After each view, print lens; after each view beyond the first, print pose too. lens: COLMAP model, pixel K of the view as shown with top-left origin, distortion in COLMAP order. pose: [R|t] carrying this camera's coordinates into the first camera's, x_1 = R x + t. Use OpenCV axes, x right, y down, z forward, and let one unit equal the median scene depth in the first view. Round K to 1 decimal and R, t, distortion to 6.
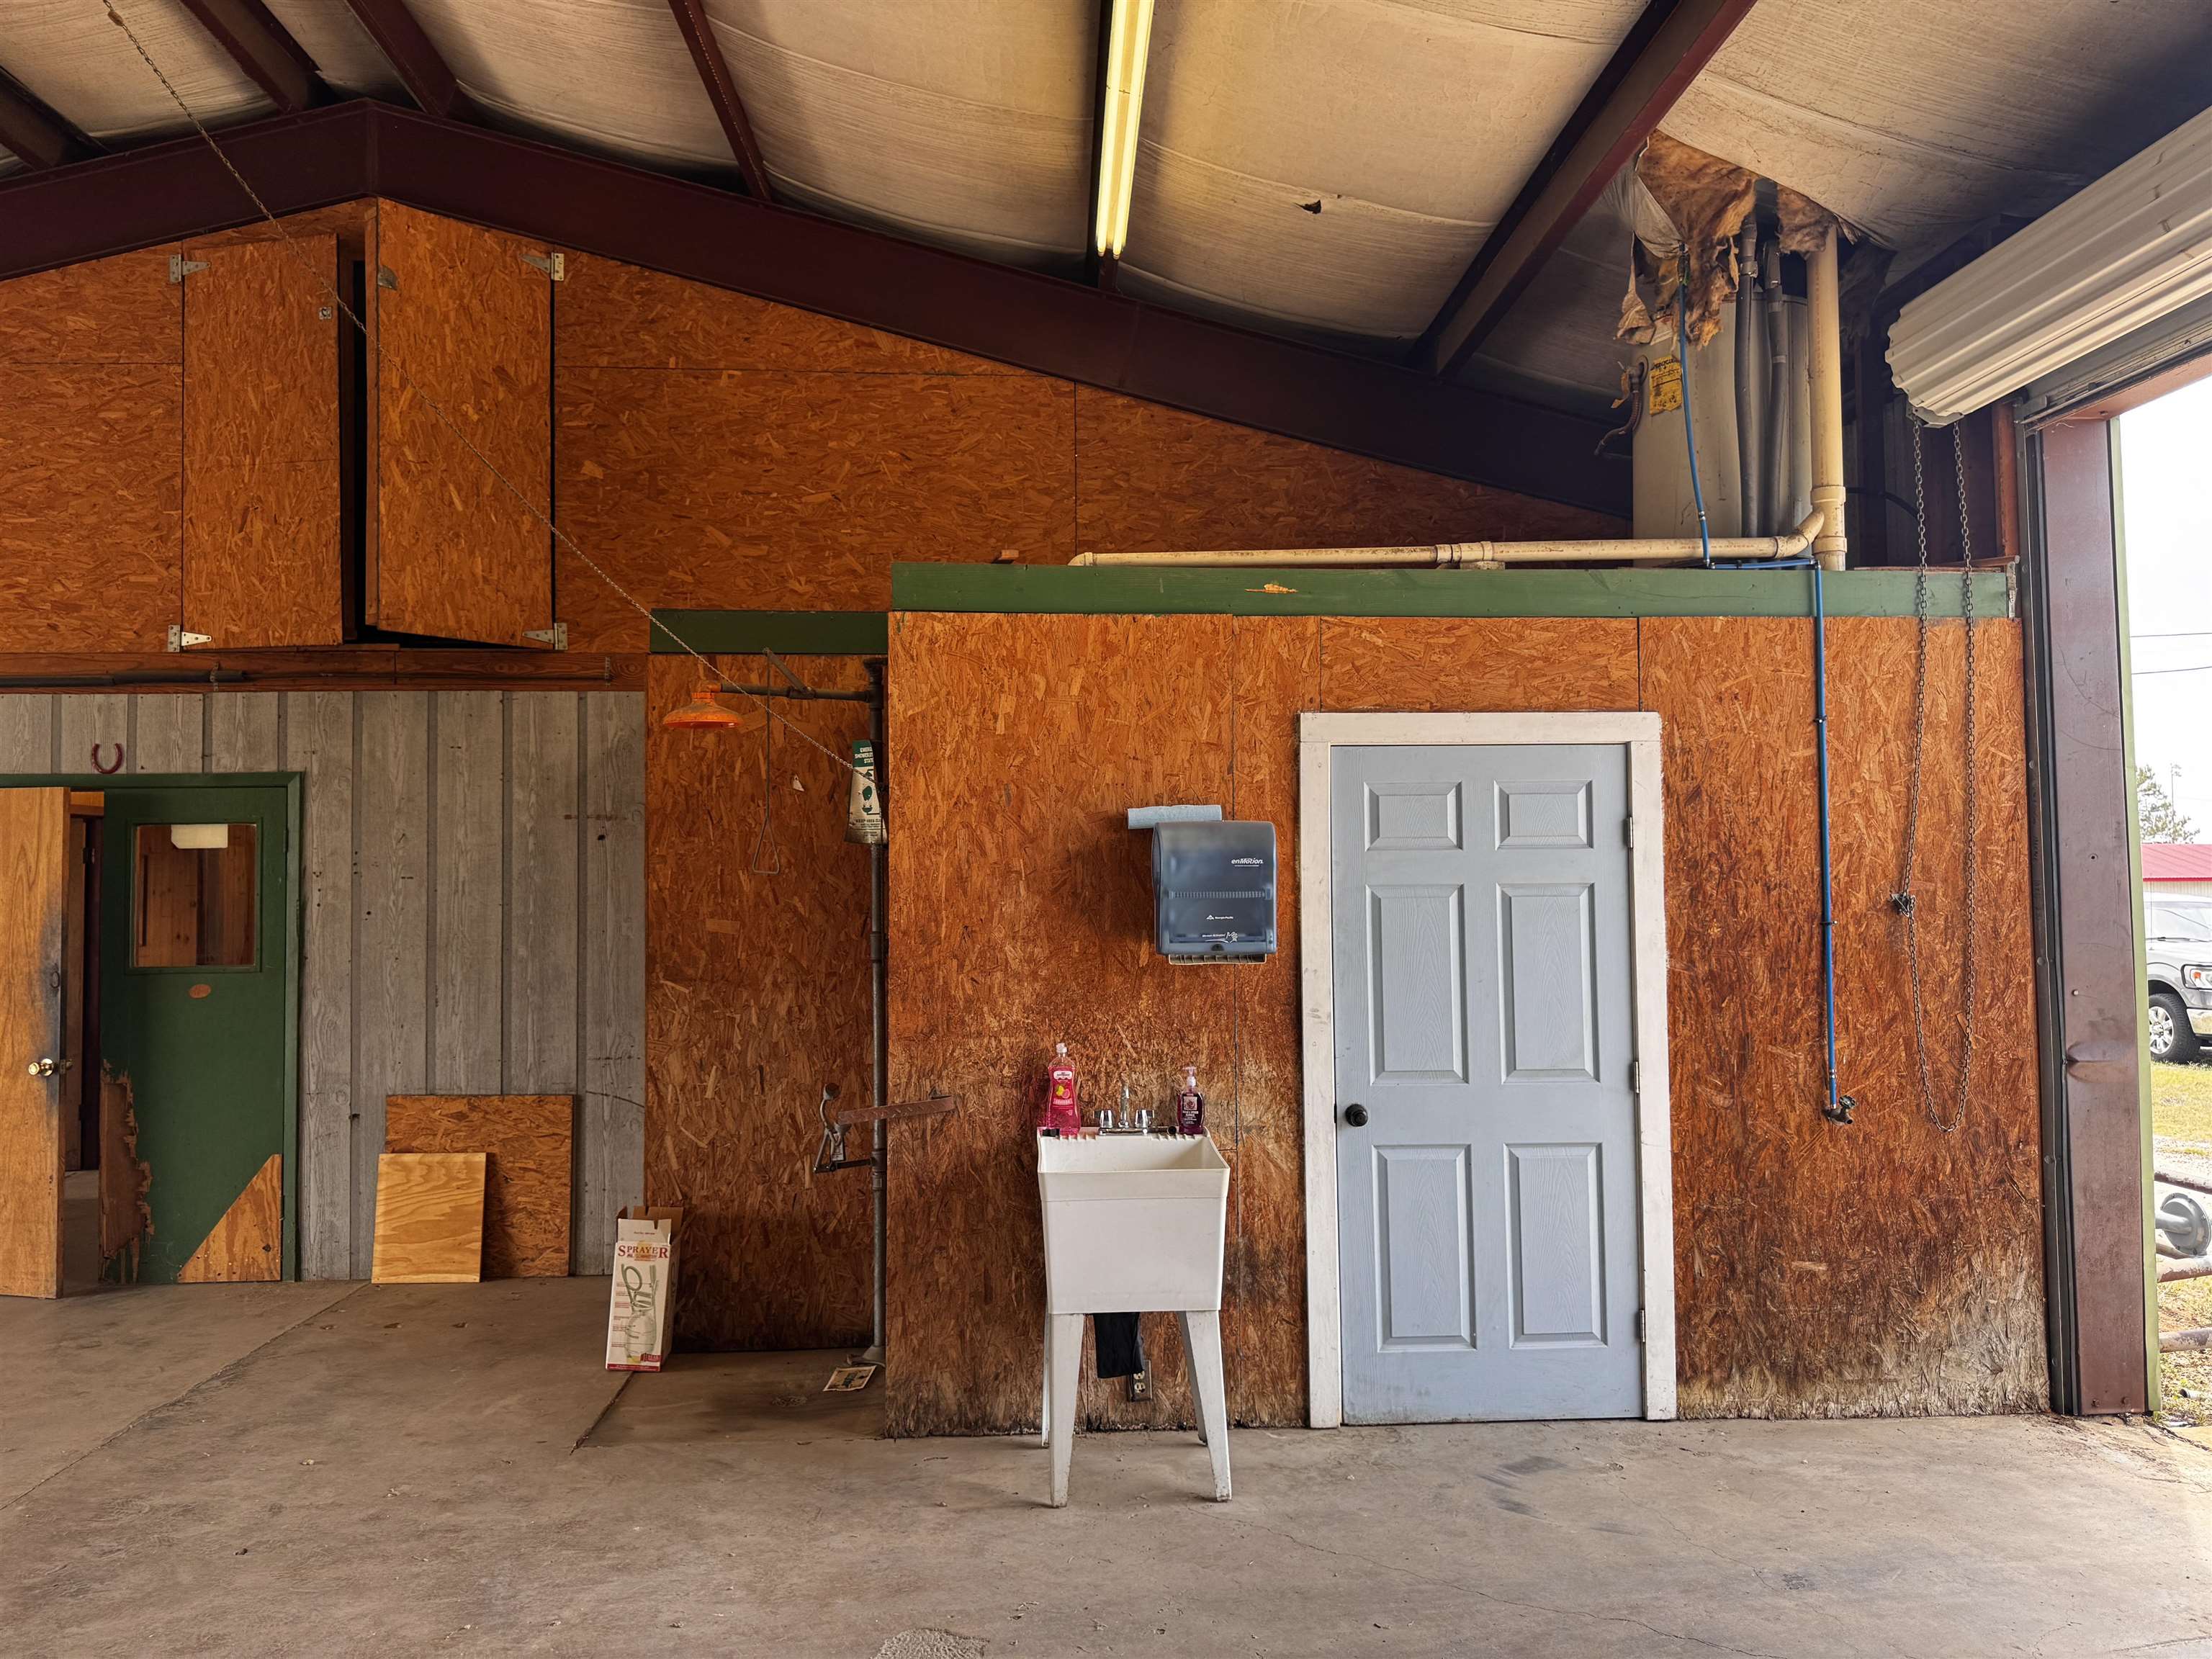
lens RADIAL K [[1570.5, 0, 1113.9], [0, 1570.5, 813.0], [0, 0, 1]] dist [0.030787, -0.013047]
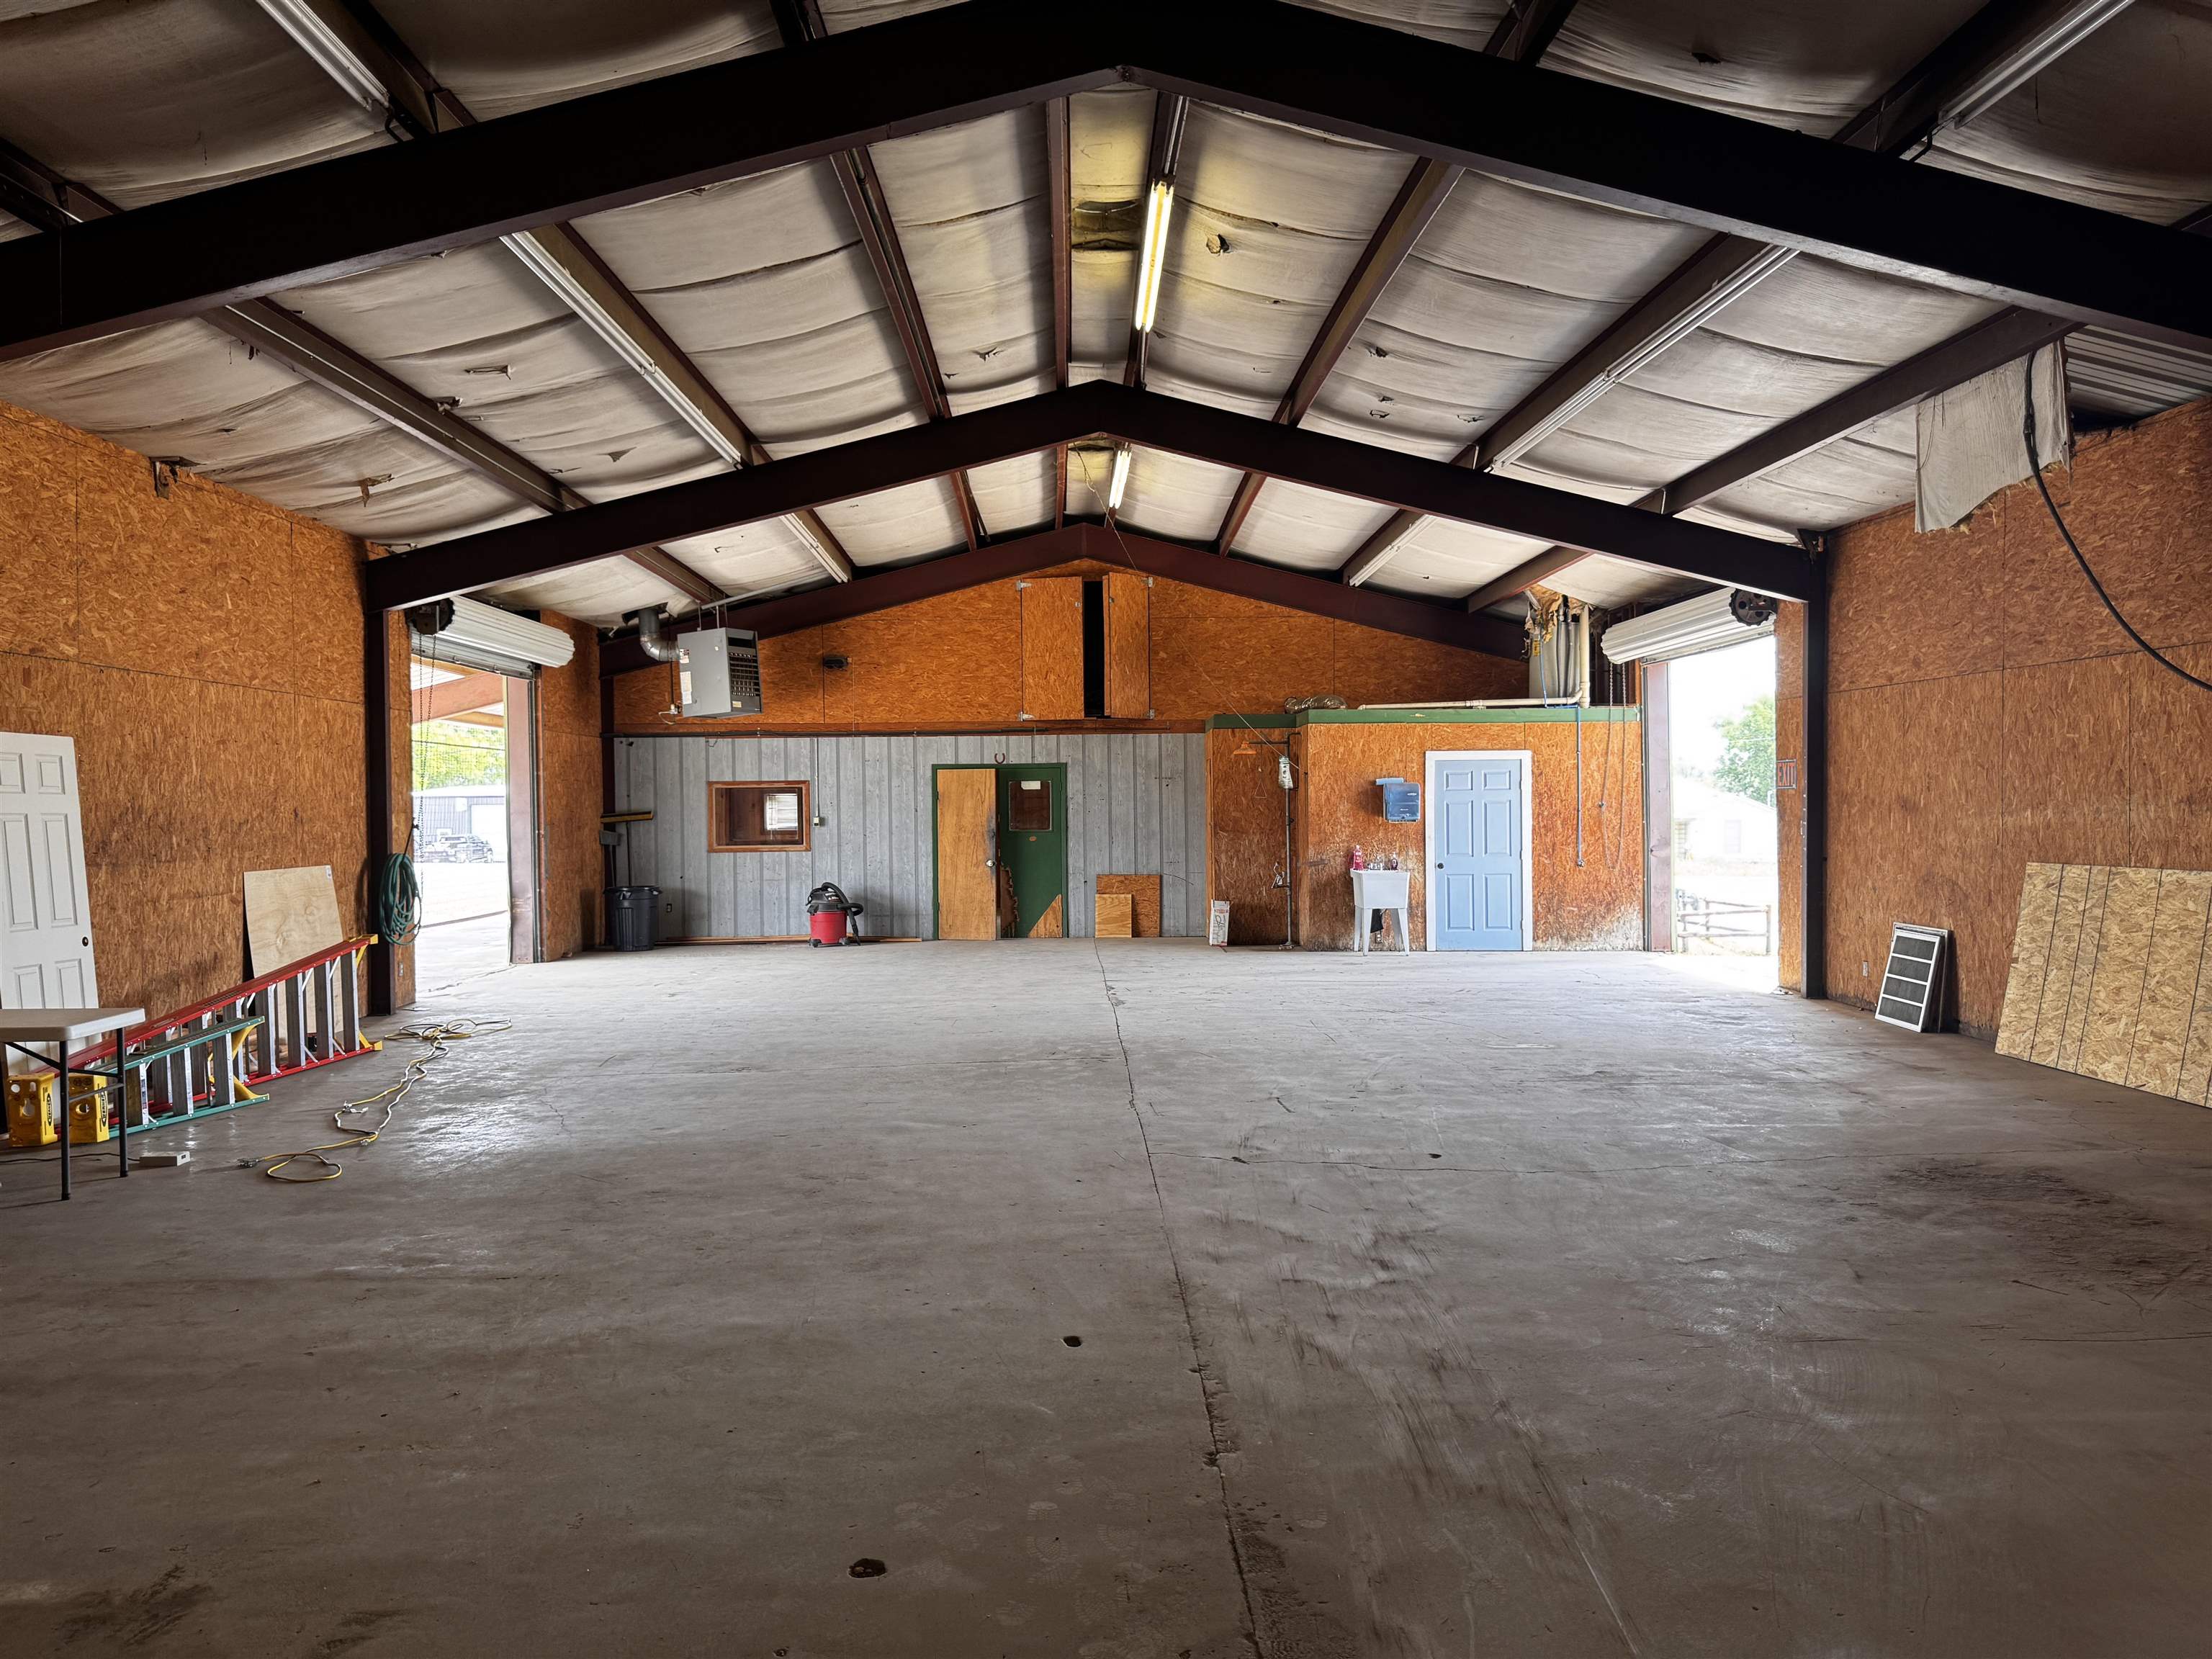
lens RADIAL K [[1570.5, 0, 1056.0], [0, 1570.5, 823.1], [0, 0, 1]] dist [0.030787, -0.013047]
pose [[0.998100, -0.001724, -0.061596, -0.426058], [0.005104, 0.998487, 0.054759, -0.087363], [0.061408, -0.054969, 0.996598, -2.226167]]
